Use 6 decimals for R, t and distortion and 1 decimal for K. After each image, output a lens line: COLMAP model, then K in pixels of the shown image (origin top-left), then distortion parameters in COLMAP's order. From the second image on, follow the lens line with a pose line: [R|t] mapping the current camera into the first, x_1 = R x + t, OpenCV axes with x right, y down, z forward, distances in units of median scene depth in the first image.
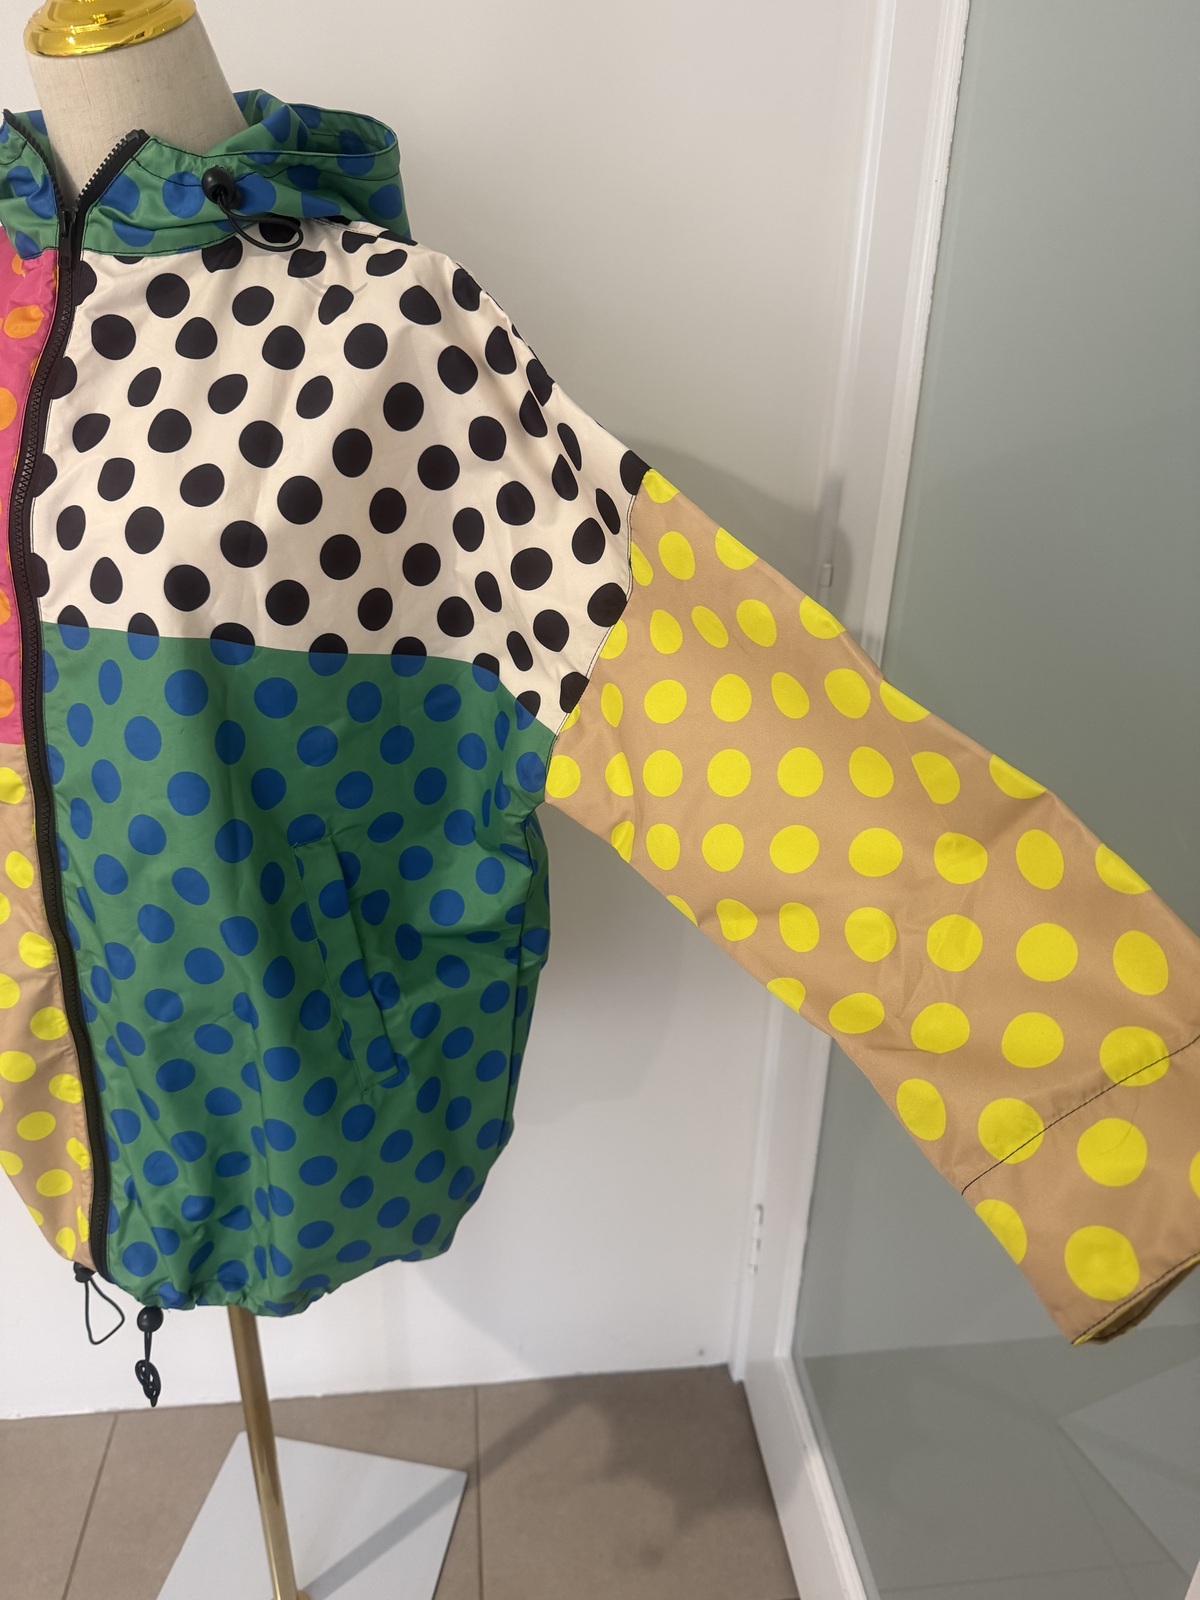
lens RADIAL K [[1146.4, 0, 607.1], [0, 1146.4, 797.2], [0, 0, 1]] dist [0.052731, -0.081879]
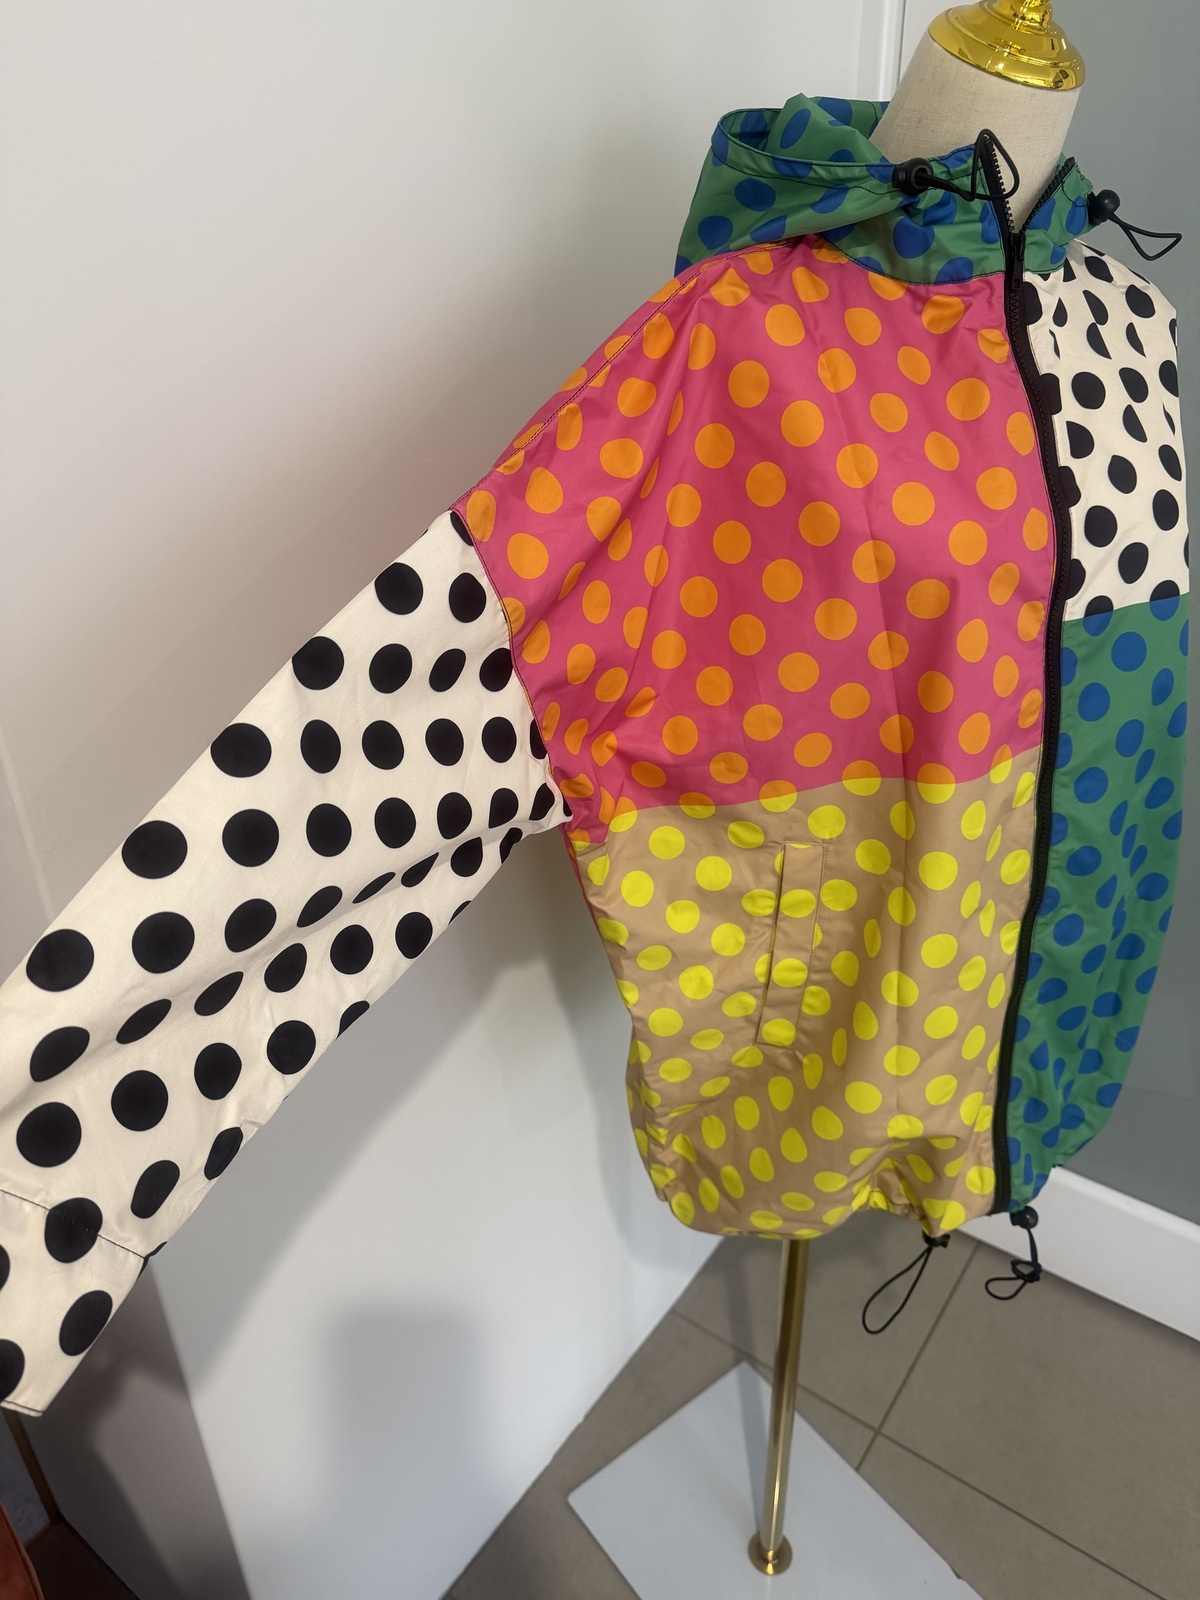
lens RADIAL K [[1146.4, 0, 586.9], [0, 1146.4, 787.5], [0, 0, 1]] dist [0.052731, -0.081879]
pose [[0.669945, -0.374776, 0.640872, -1.569243], [0.337586, 0.922607, 0.186632, -0.368658], [-0.661218, 0.091316, 0.744615, 0.516687]]
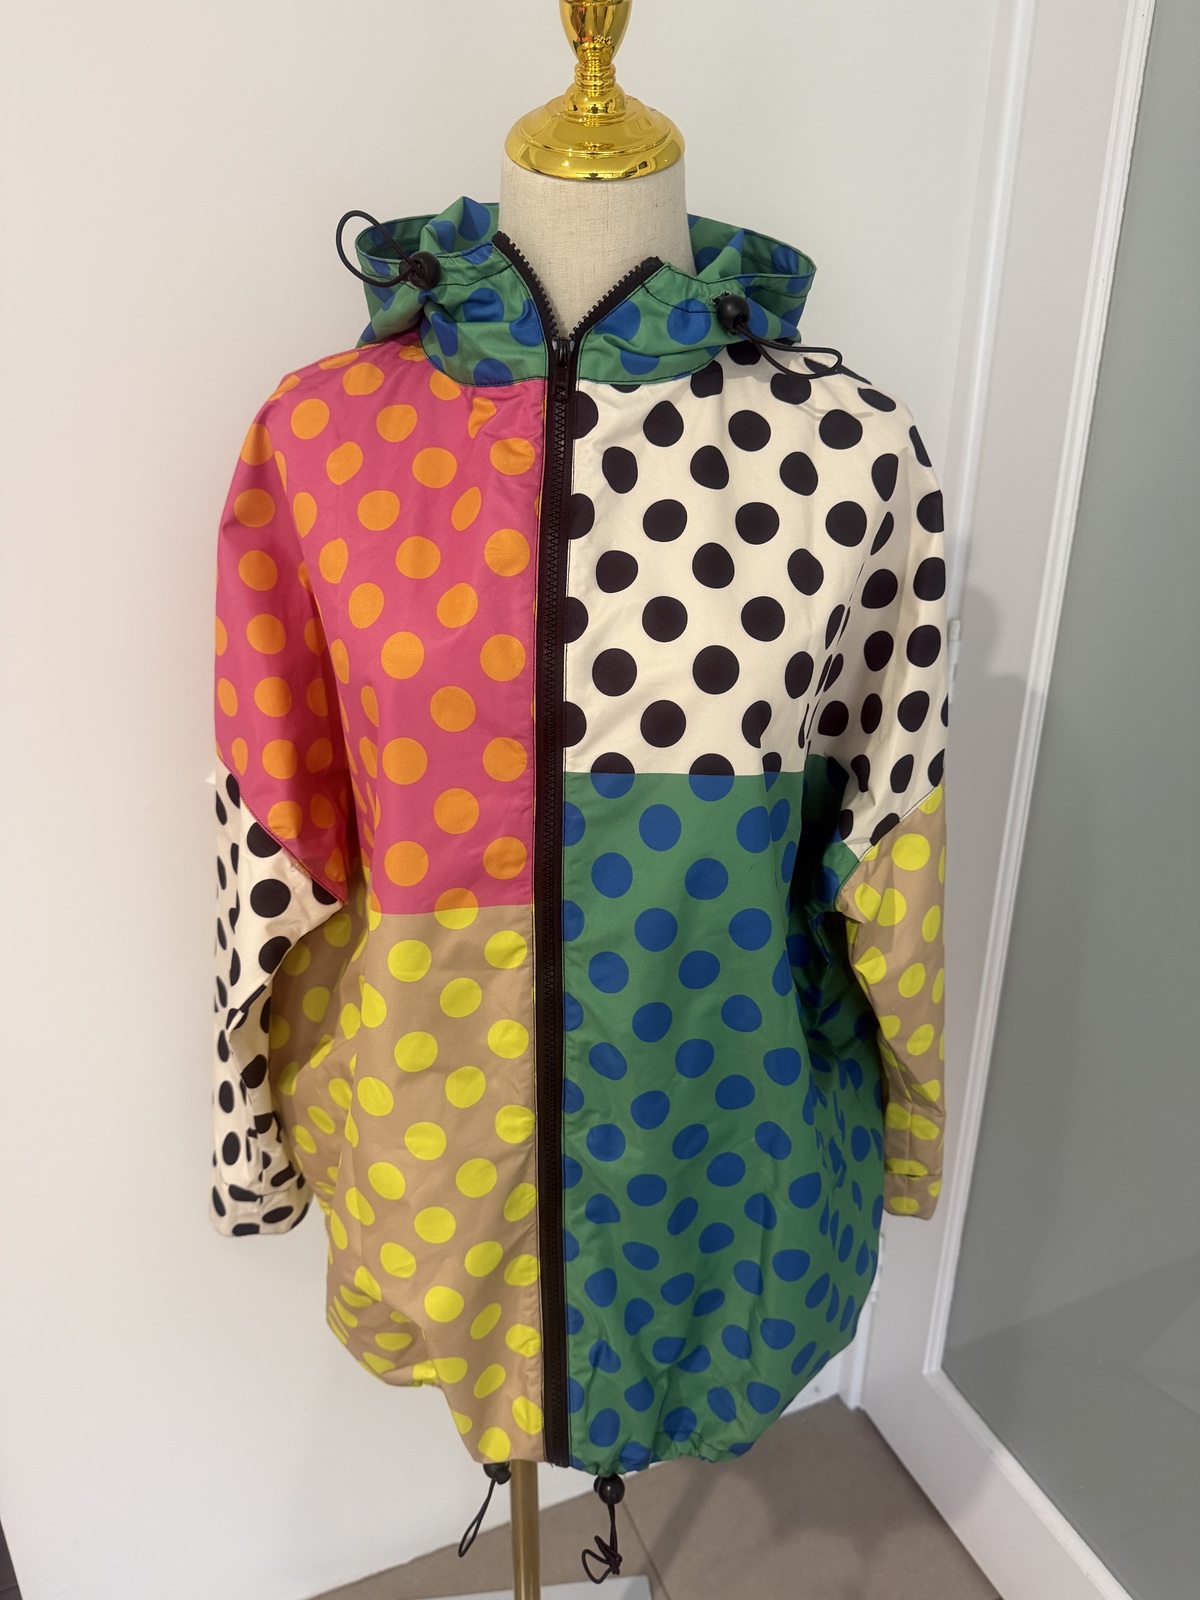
lens RADIAL K [[1146.4, 0, 603.4], [0, 1146.4, 794.0], [0, 0, 1]] dist [0.052731, -0.081879]
pose [[0.957046, -0.122834, 0.262632, -0.720573], [0.131281, 0.991235, -0.014792, -0.118868], [-0.258513, 0.048635, 0.964783, 0.097030]]
